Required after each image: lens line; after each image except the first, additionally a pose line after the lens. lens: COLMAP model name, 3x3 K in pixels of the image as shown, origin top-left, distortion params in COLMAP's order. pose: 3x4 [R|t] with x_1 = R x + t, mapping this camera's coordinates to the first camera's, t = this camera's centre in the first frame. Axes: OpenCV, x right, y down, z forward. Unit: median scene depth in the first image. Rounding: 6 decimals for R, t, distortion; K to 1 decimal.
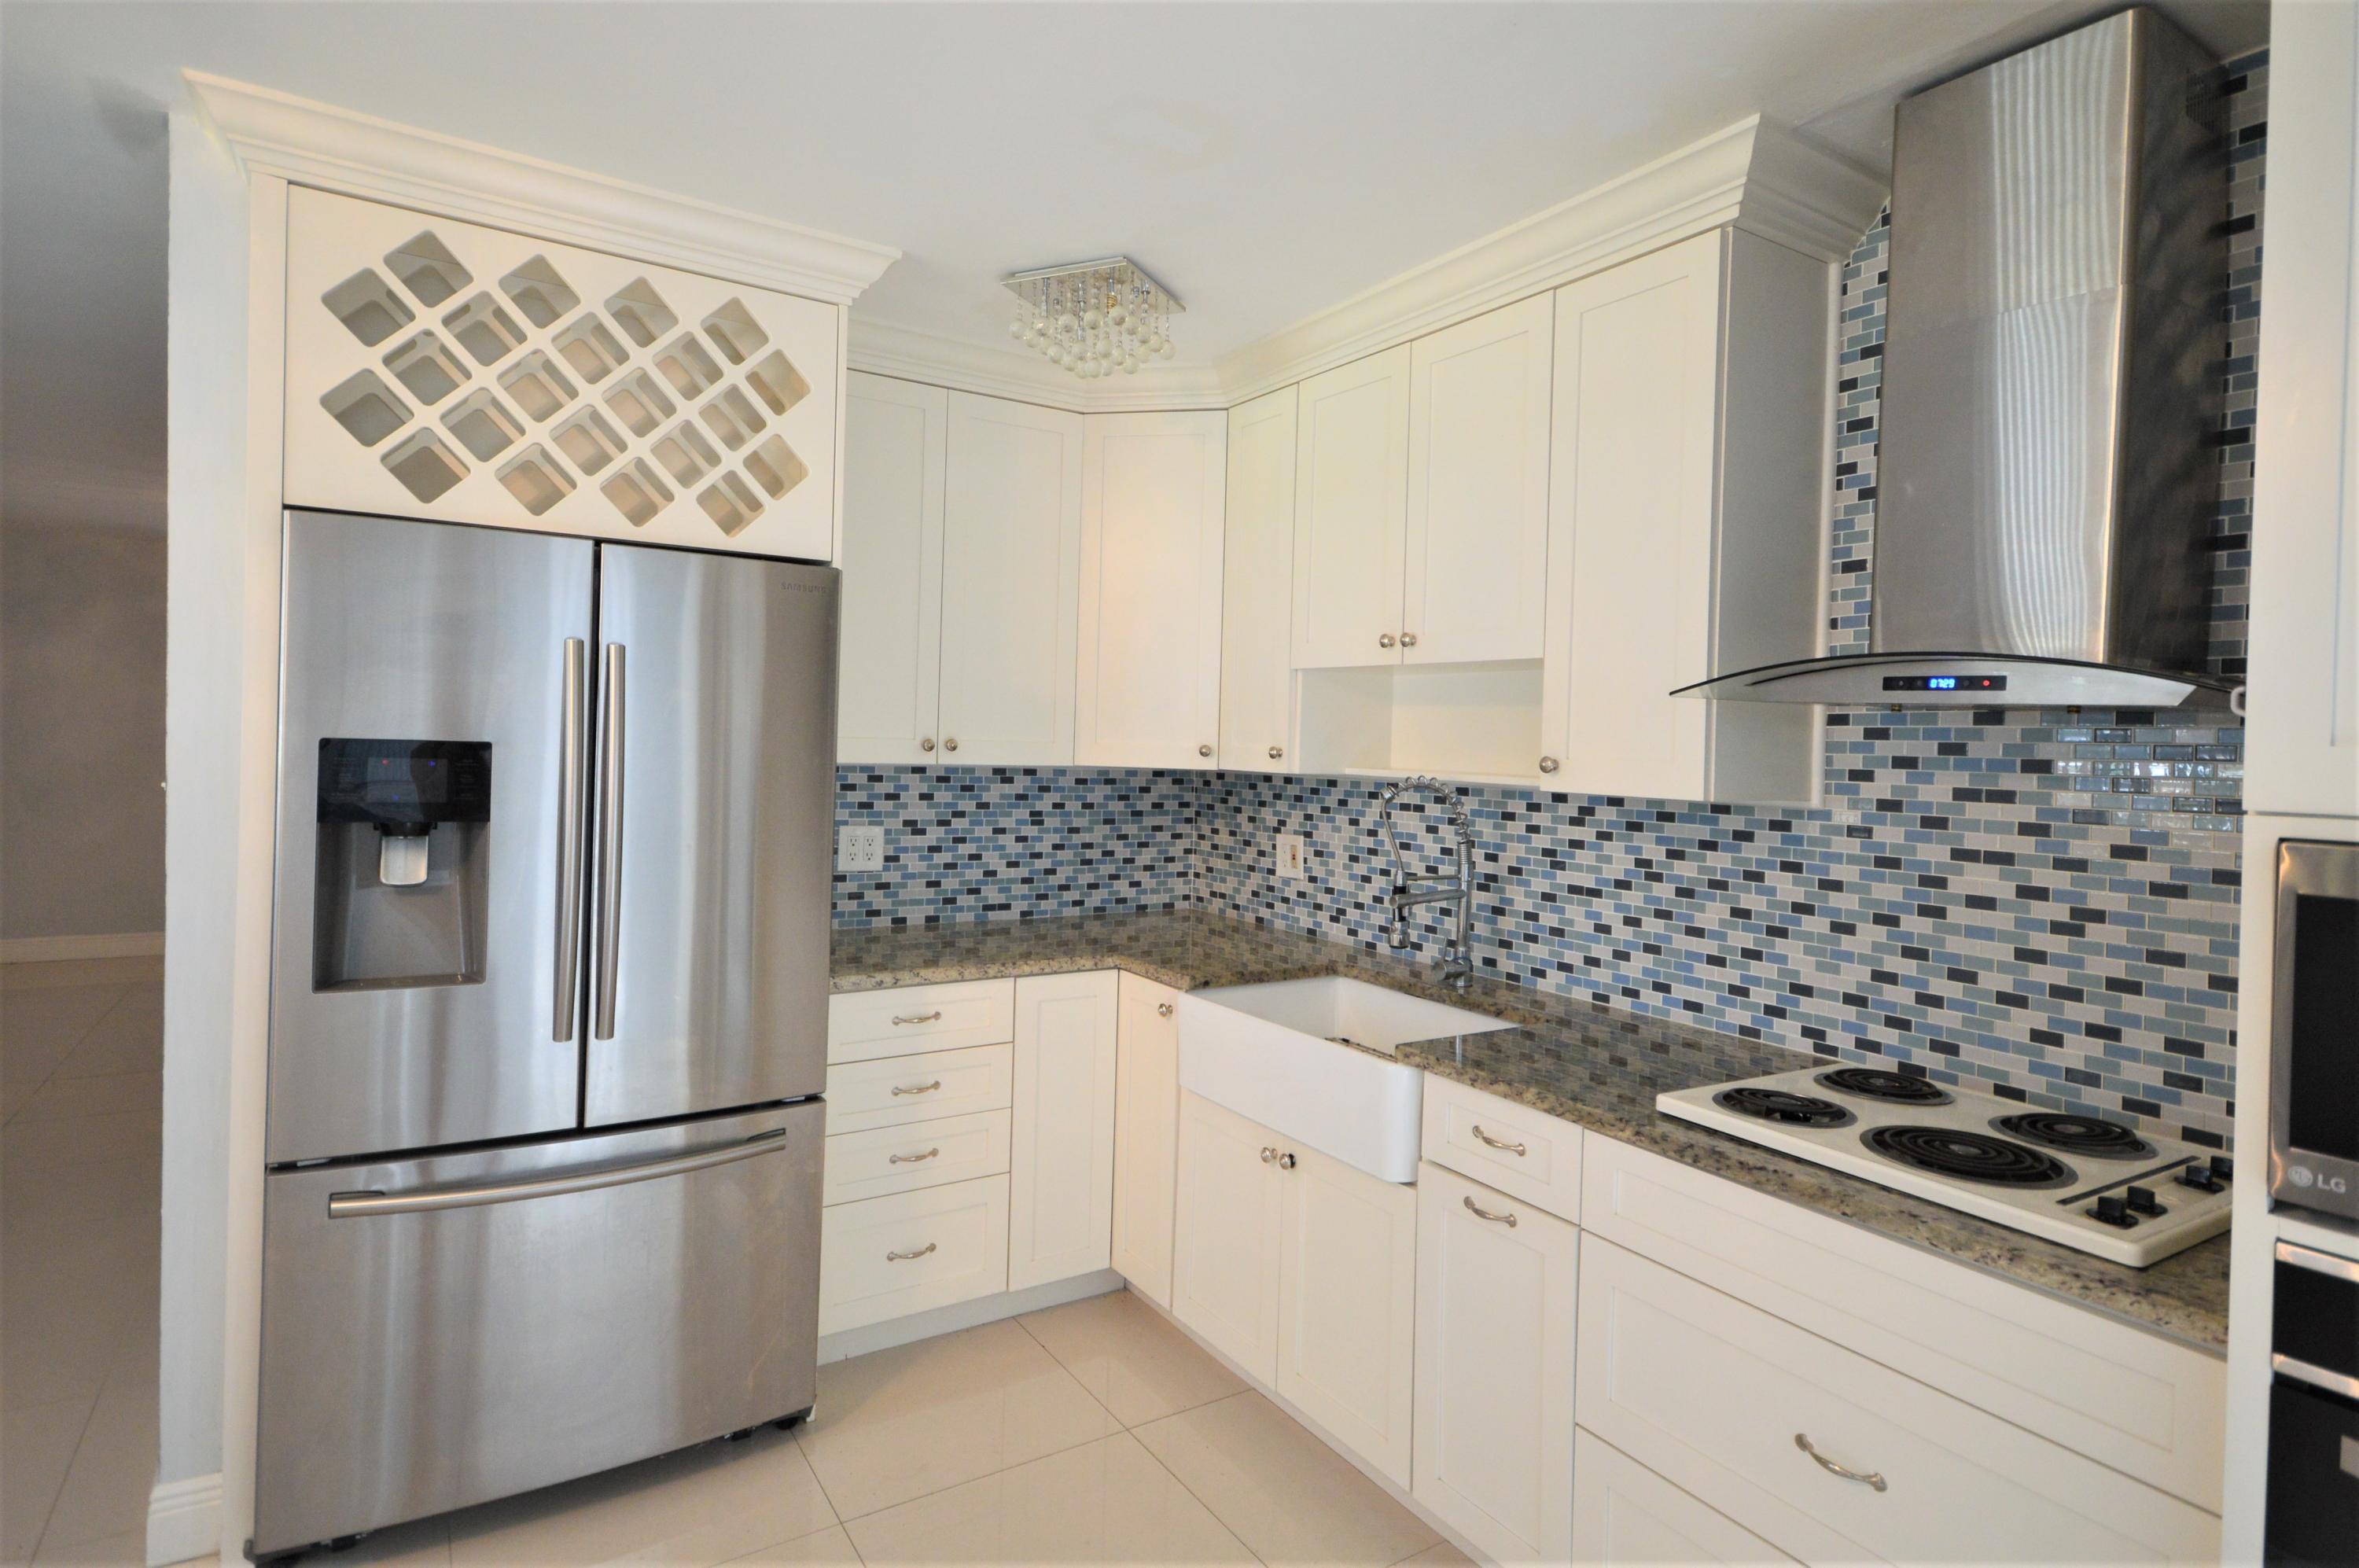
lens RADIAL K [[1245.7, 0, 1177.7], [0, 1245.7, 751.7], [0, 0, 1]] dist [0.005649, 0.009975]
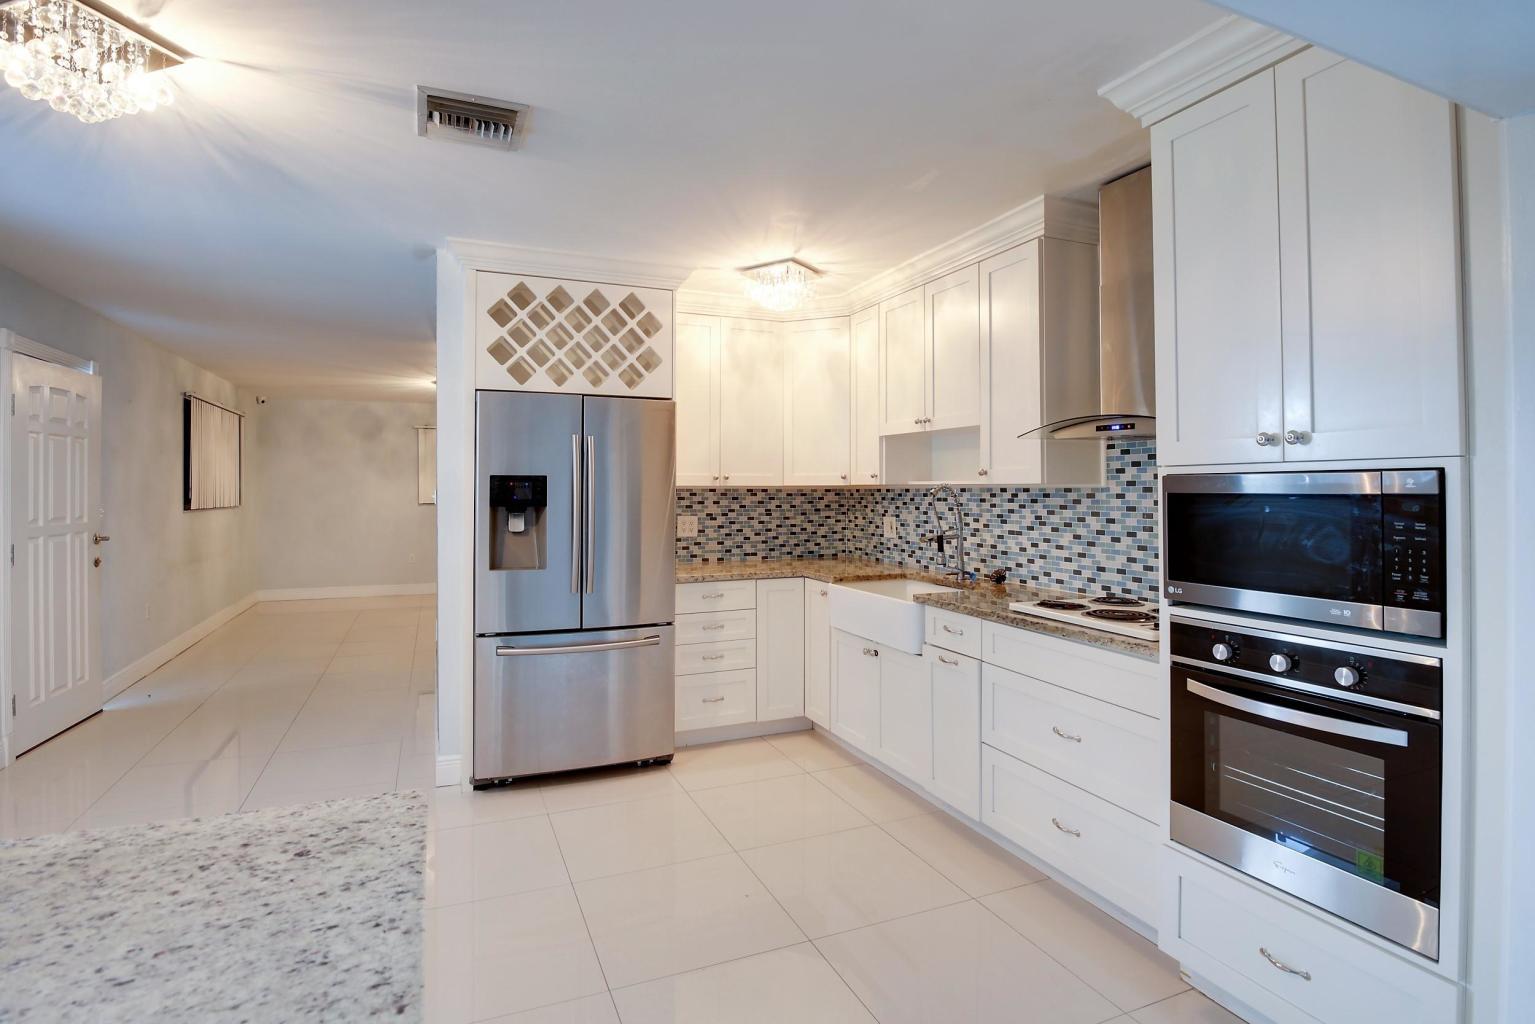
lens RADIAL K [[762.1, 0, 726.7], [0, 762.1, 477.8], [0, 0, 1]] dist [-0.032720, -0.005441]
pose [[0.980388, -0.031411, -0.194556, 0.105912], [0.026102, 0.999215, -0.029797, 0.047604], [0.195339, 0.024134, 0.980439, -0.414788]]
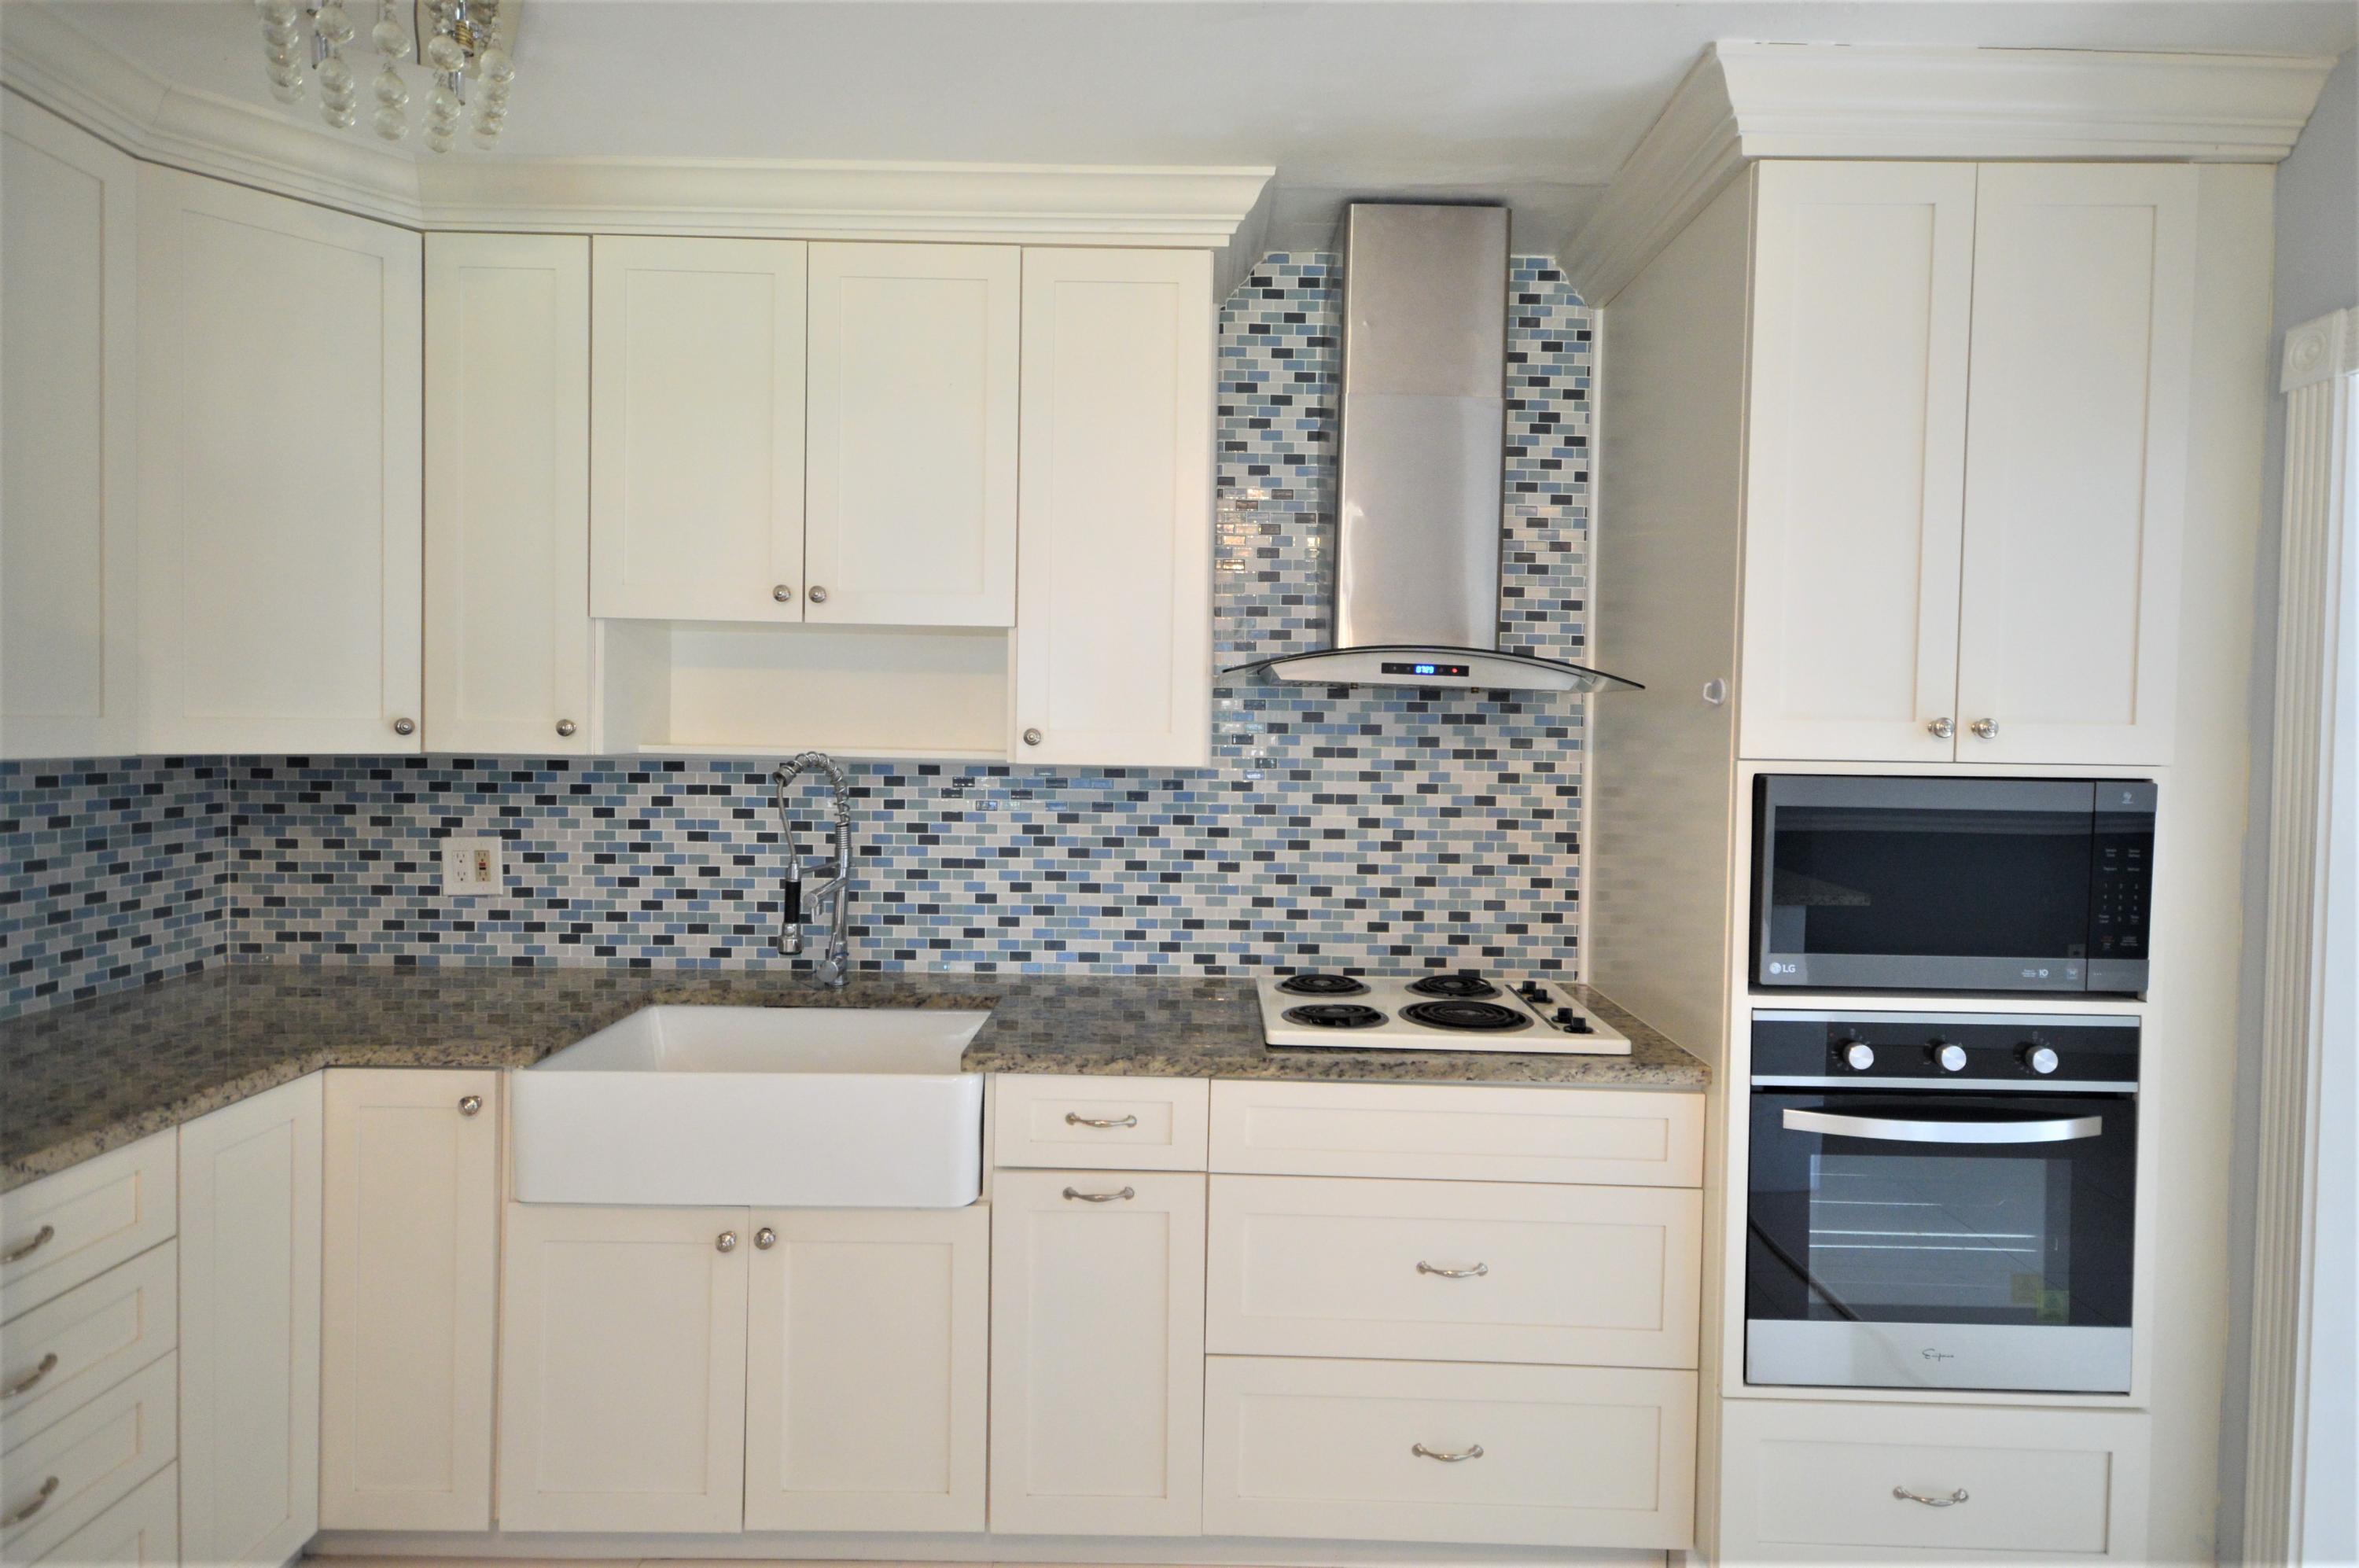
lens RADIAL K [[1245.7, 0, 1198.6], [0, 1245.7, 750.9], [0, 0, 1]] dist [0.005649, 0.009975]
pose [[0.531440, -0.035535, 0.846350, -0.445004], [0.006193, 0.999256, 0.038066, -0.014477], [-0.847073, -0.014988, 0.531265, 0.350843]]
